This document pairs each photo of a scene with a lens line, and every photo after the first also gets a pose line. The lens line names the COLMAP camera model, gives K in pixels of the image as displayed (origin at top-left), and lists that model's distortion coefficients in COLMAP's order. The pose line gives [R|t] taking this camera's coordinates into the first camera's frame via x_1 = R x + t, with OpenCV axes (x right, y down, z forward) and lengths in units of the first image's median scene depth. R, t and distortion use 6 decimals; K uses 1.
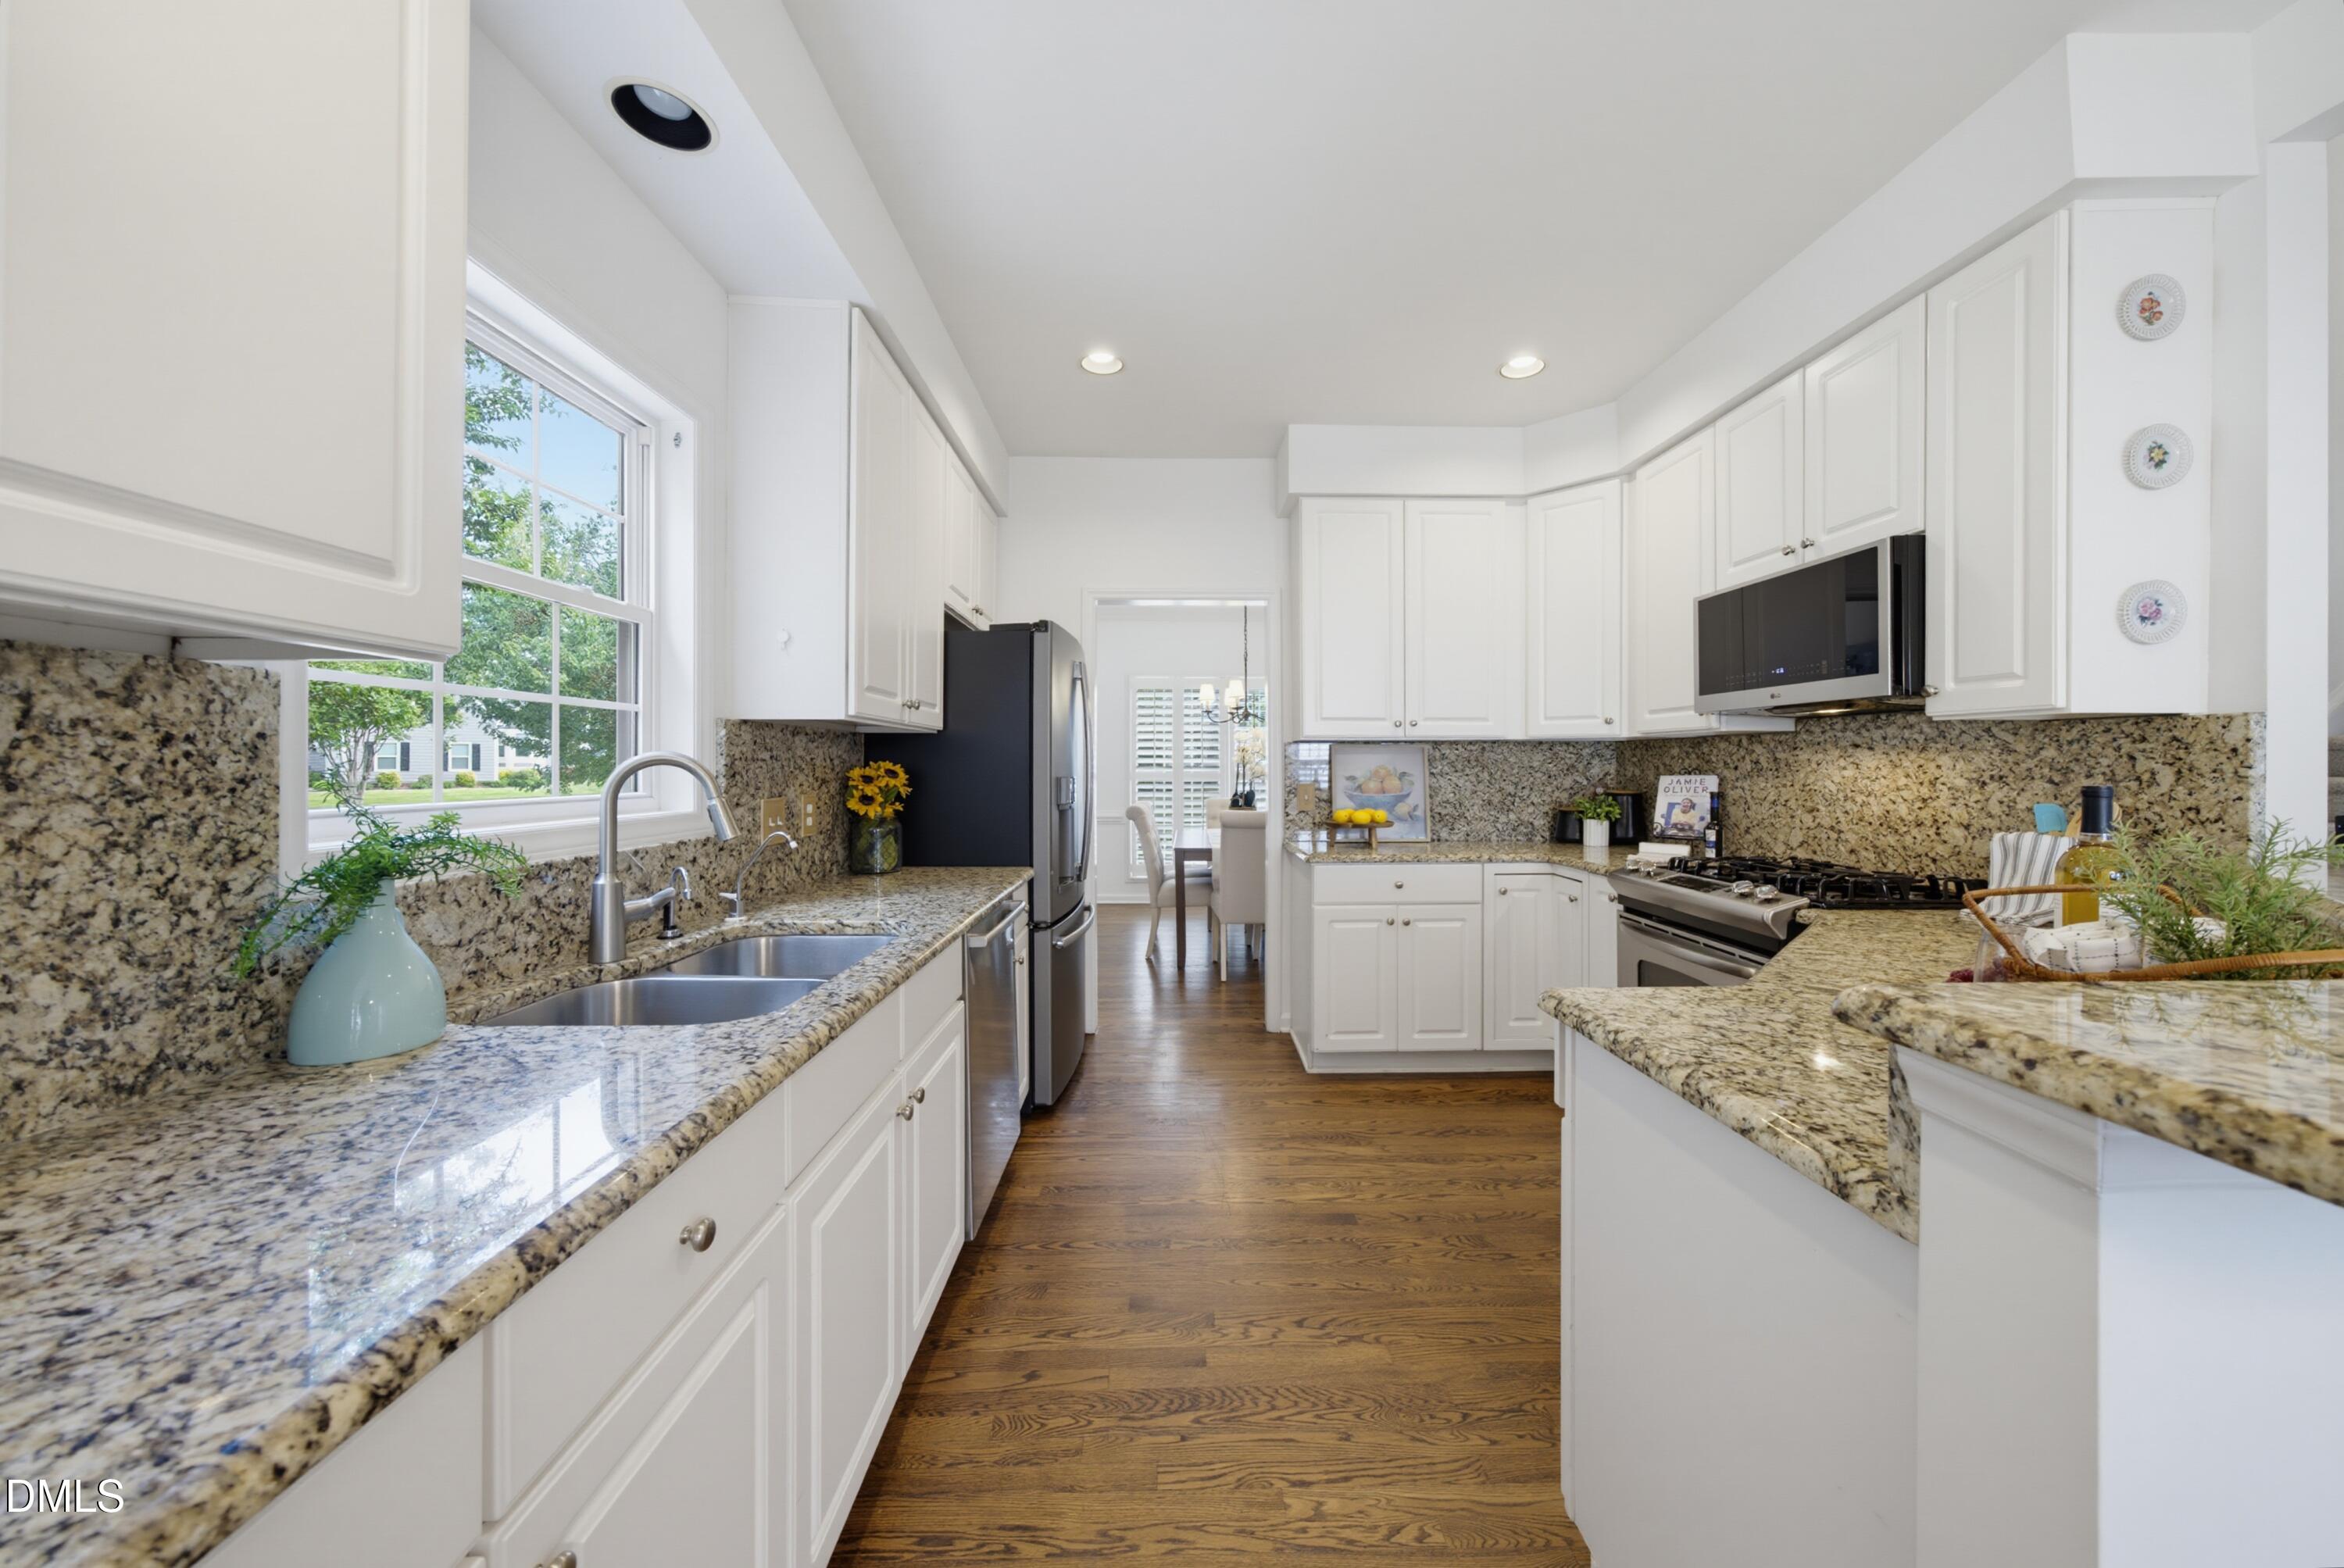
lens RADIAL K [[814.7, 0, 1190.3], [0, 814.7, 765.2], [0, 0, 1]] dist [-0.005823, 0.003030]
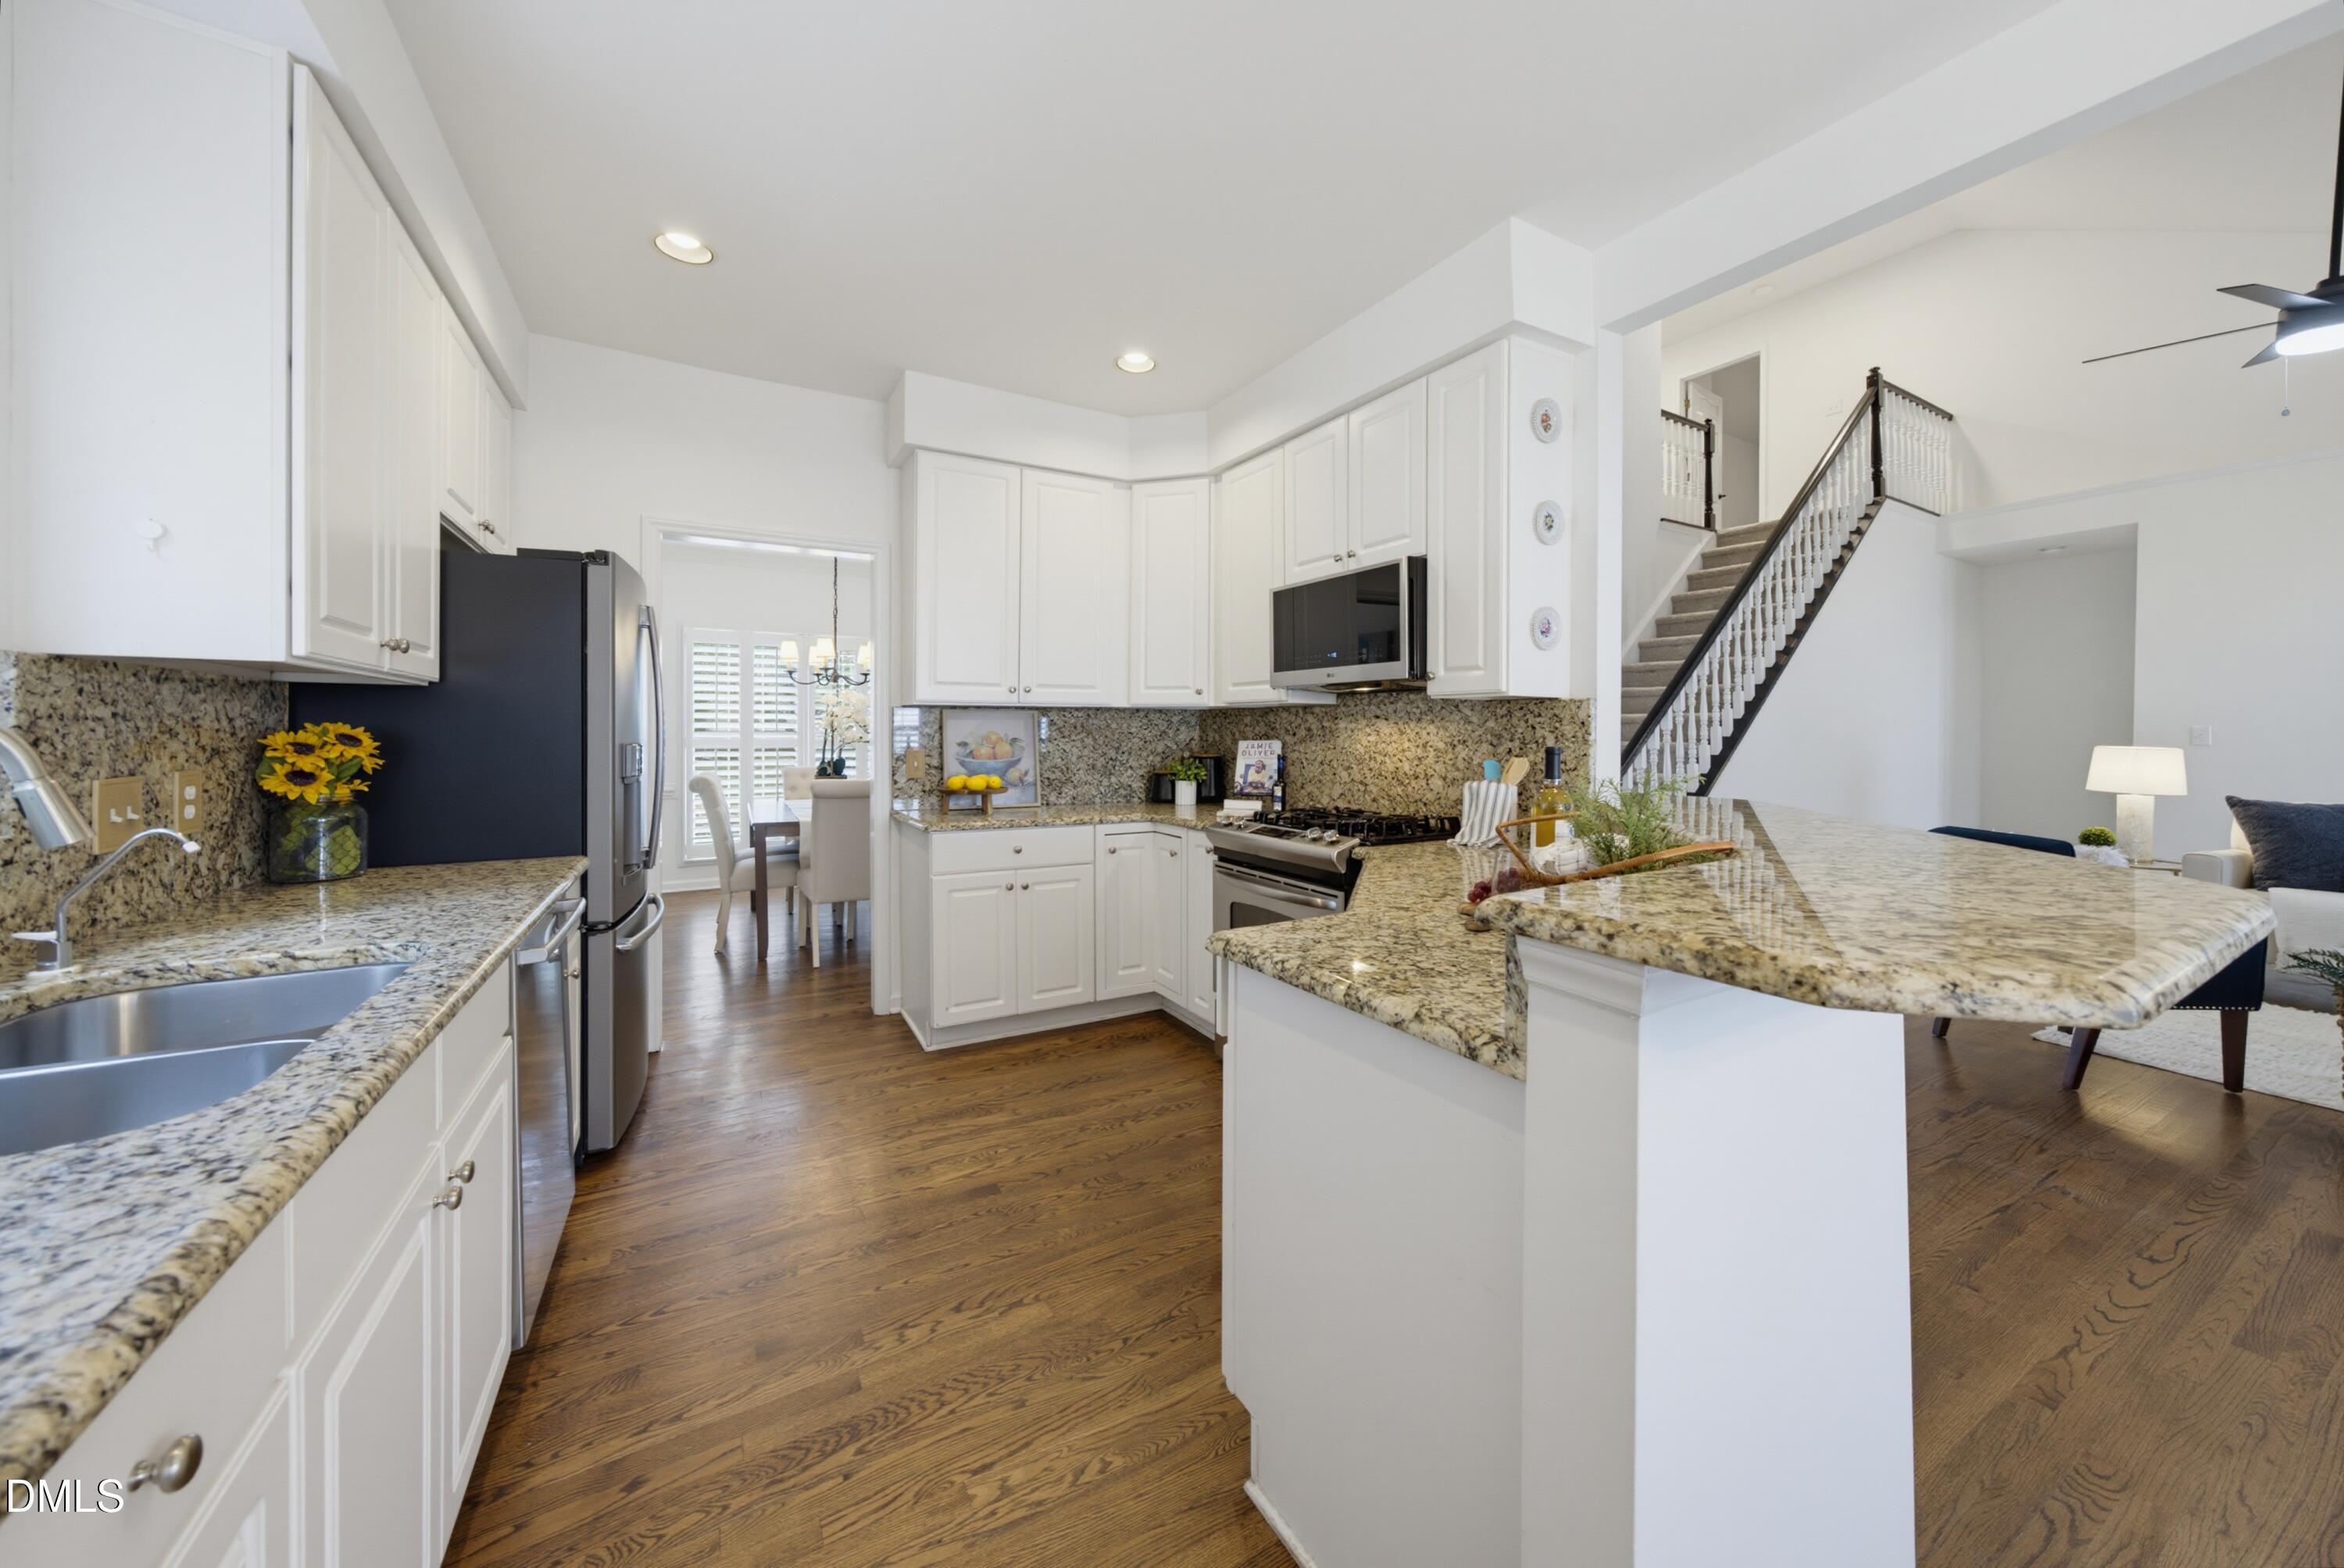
lens RADIAL K [[814.7, 0, 1194.6], [0, 814.7, 735.9], [0, 0, 1]] dist [-0.005823, 0.003030]
pose [[0.875257, 0.000756, 0.483657, -0.072132], [-0.003627, 0.999981, 0.005002, 0.000520], [-0.483644, -0.006132, 0.875243, 0.019664]]
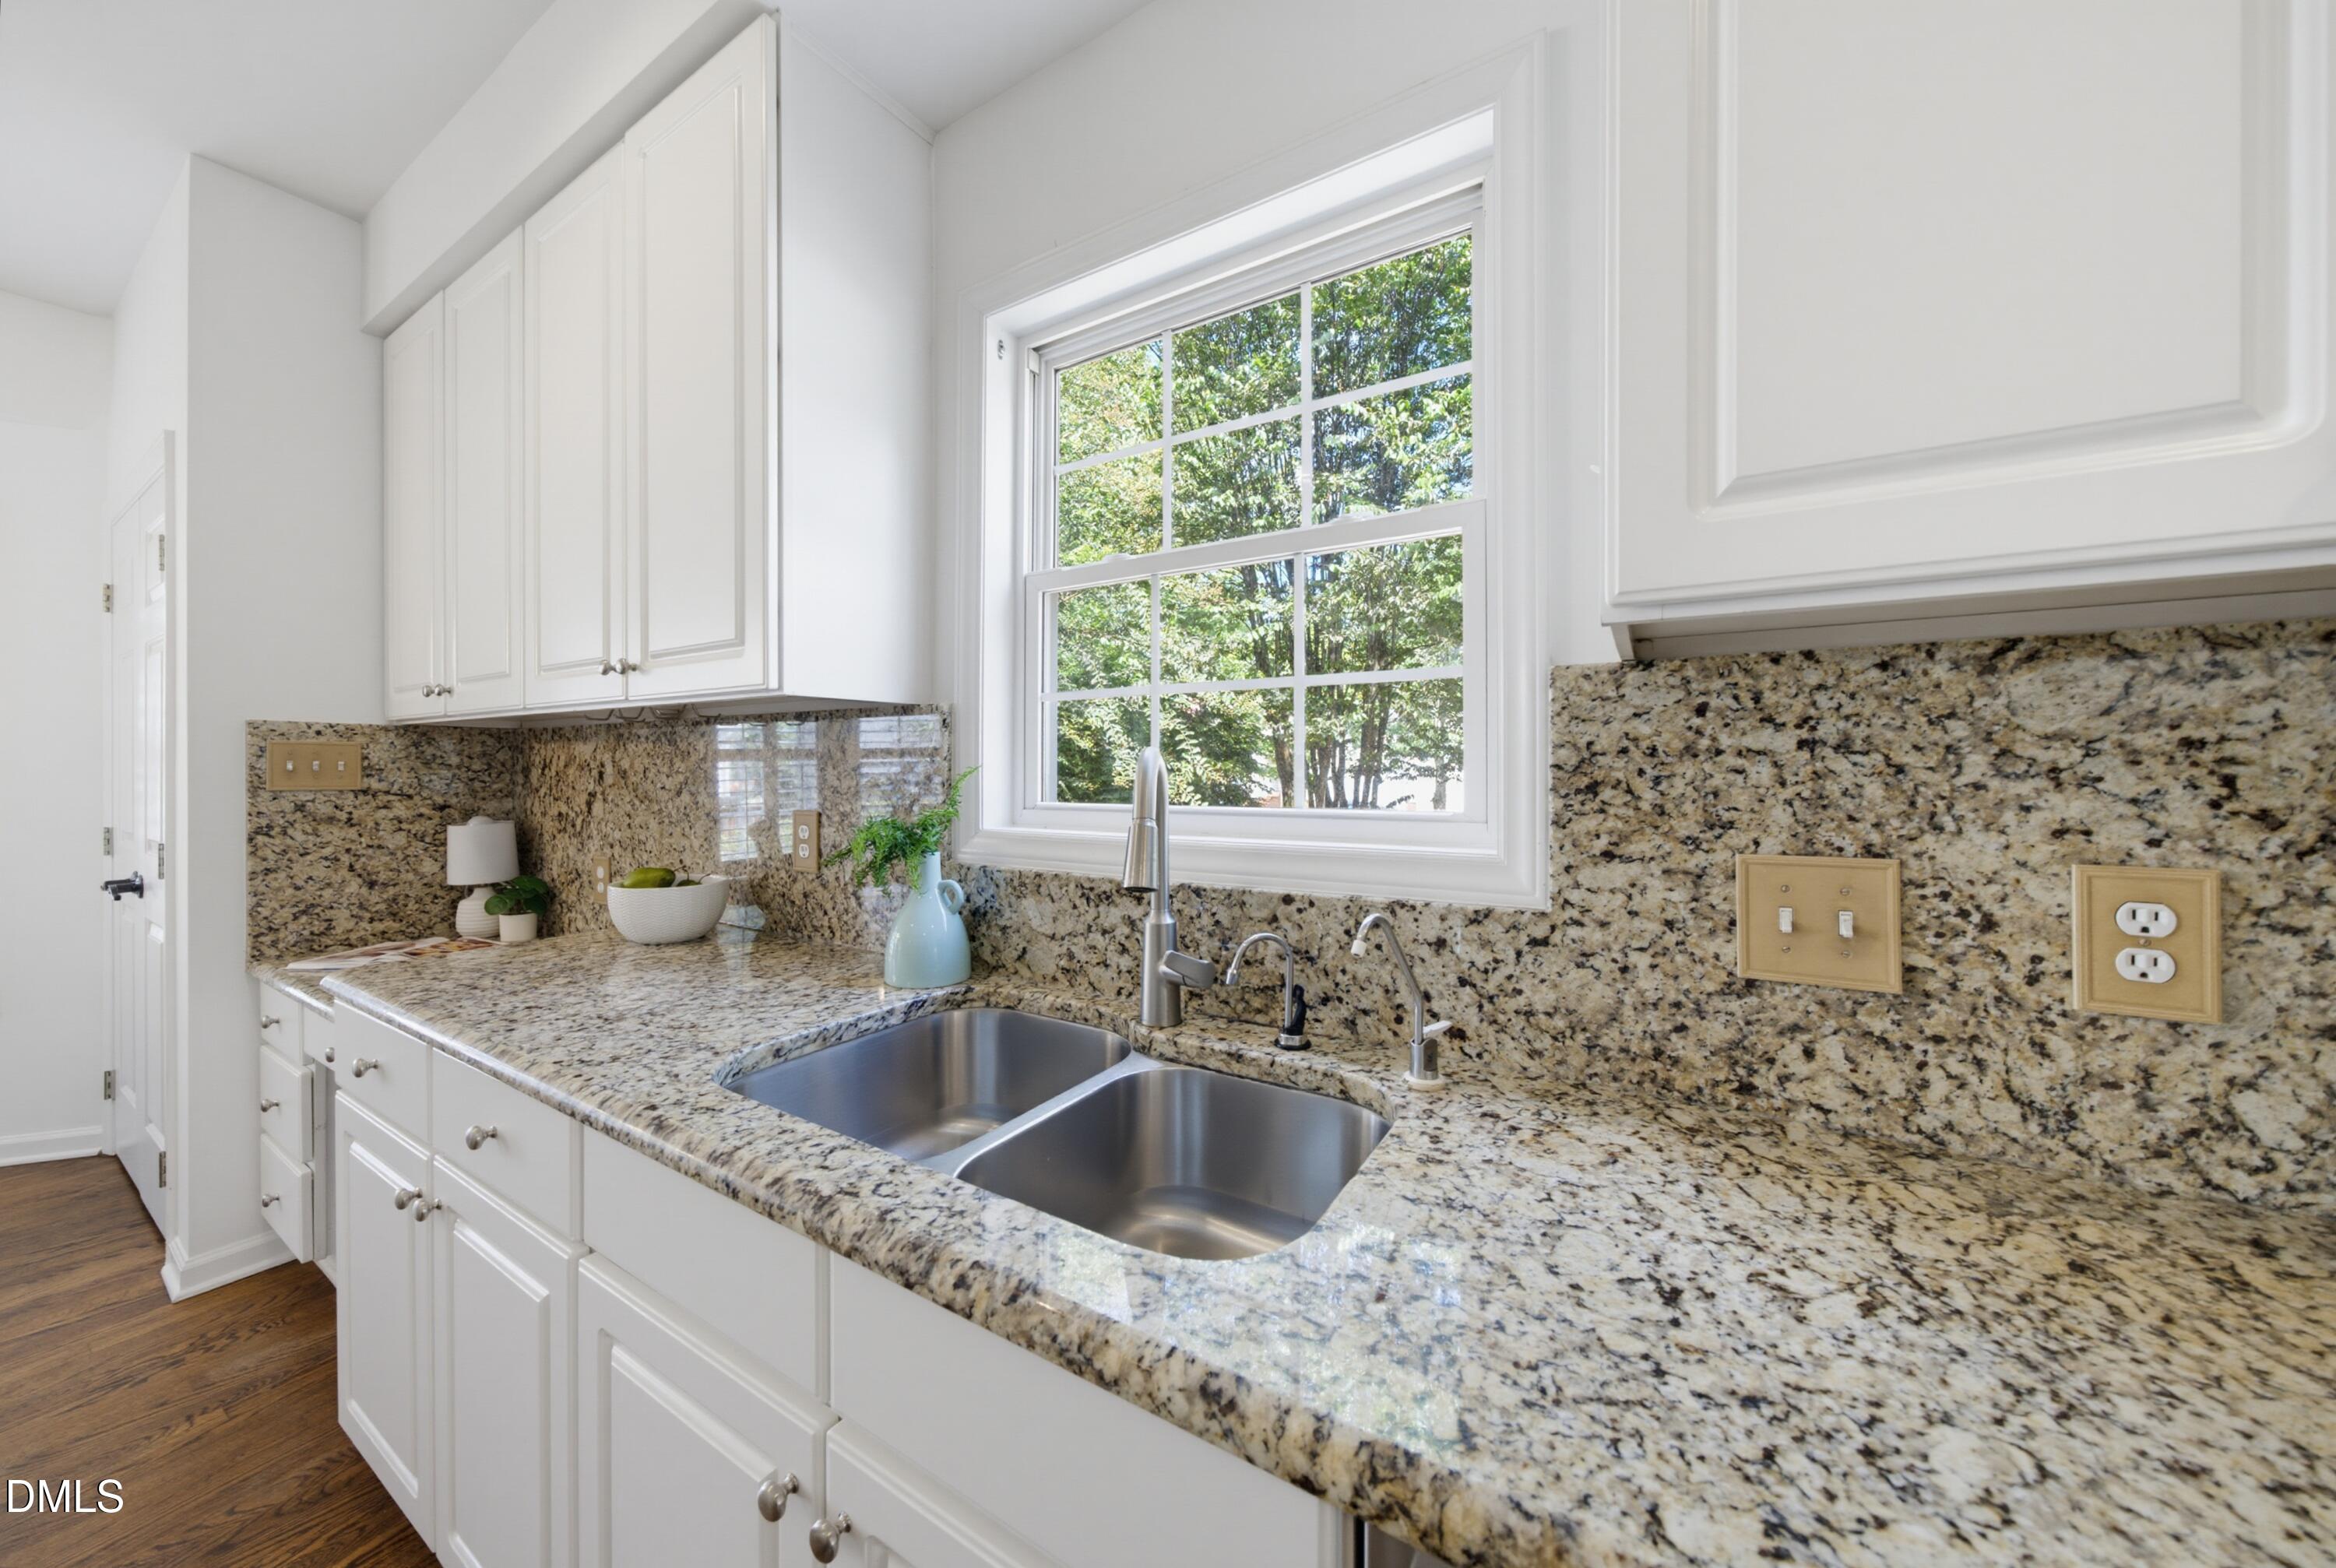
lens RADIAL K [[811.9, 0, 1179.0], [0, 811.9, 777.4], [0, 0, 1]] dist [-0.005823, 0.003030]
pose [[-0.551871, 0.000388, -0.833929, -0.052446], [-0.000552, 1.000000, 0.000831, 0.004841], [0.833929, 0.000919, -0.551871, 0.895544]]
